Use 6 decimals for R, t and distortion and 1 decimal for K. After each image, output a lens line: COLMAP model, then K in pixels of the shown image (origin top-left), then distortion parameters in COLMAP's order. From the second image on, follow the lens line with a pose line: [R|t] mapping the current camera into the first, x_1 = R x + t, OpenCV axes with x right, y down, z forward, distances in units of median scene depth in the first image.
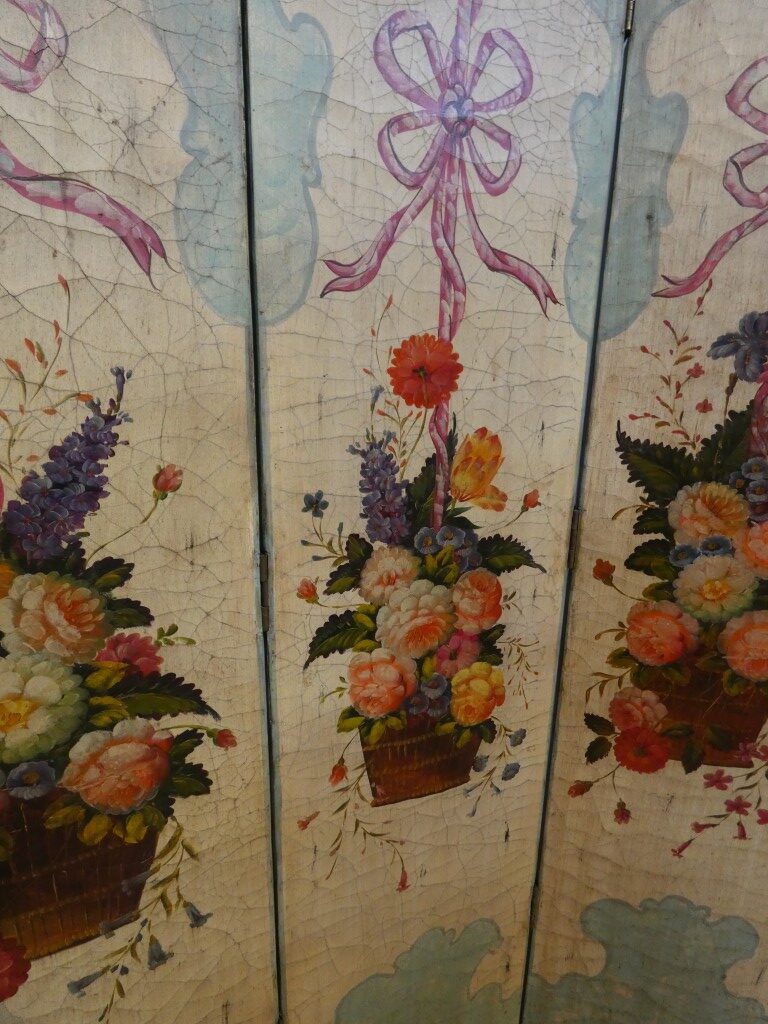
lens RADIAL K [[610.0, 0, 383.0], [0, 610.0, 517.0], [0, 0, 1]] dist [0.001919, -0.011626]
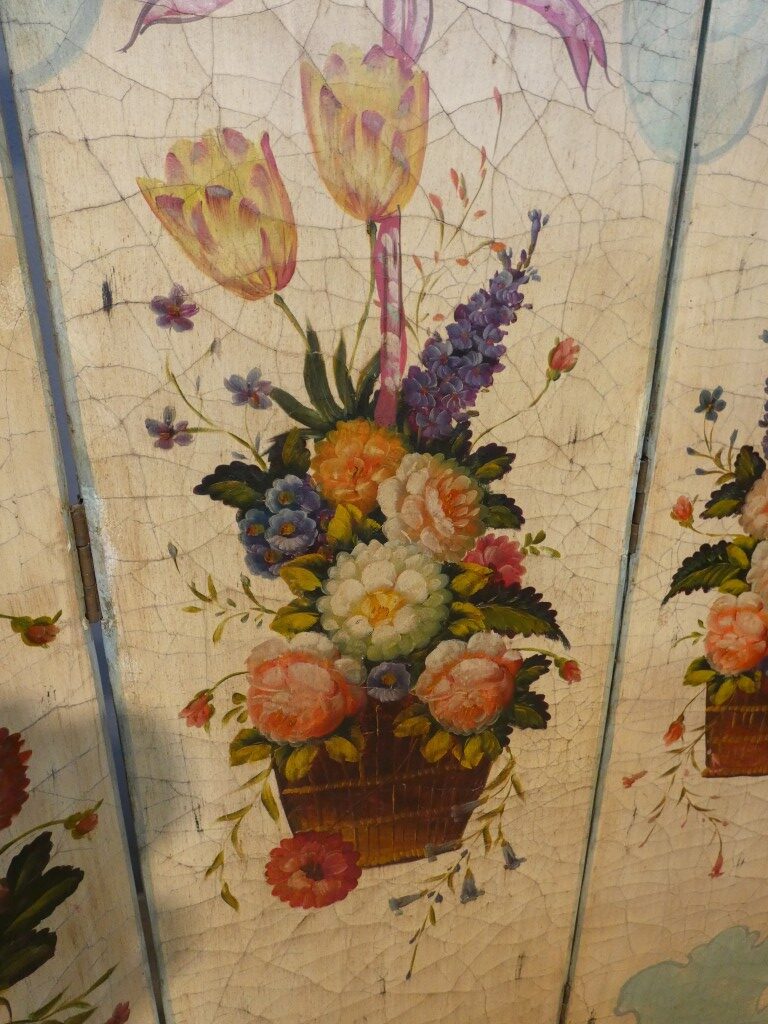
lens RADIAL K [[607.9, 0, 380.8], [0, 607.9, 519.9], [0, 0, 1]] dist [0.002932, -0.010532]
pose [[0.962387, 0.074937, -0.261141, -0.283140], [-0.059044, 0.995923, 0.068195, 0.095421], [0.265187, -0.050211, 0.962889, 0.090147]]
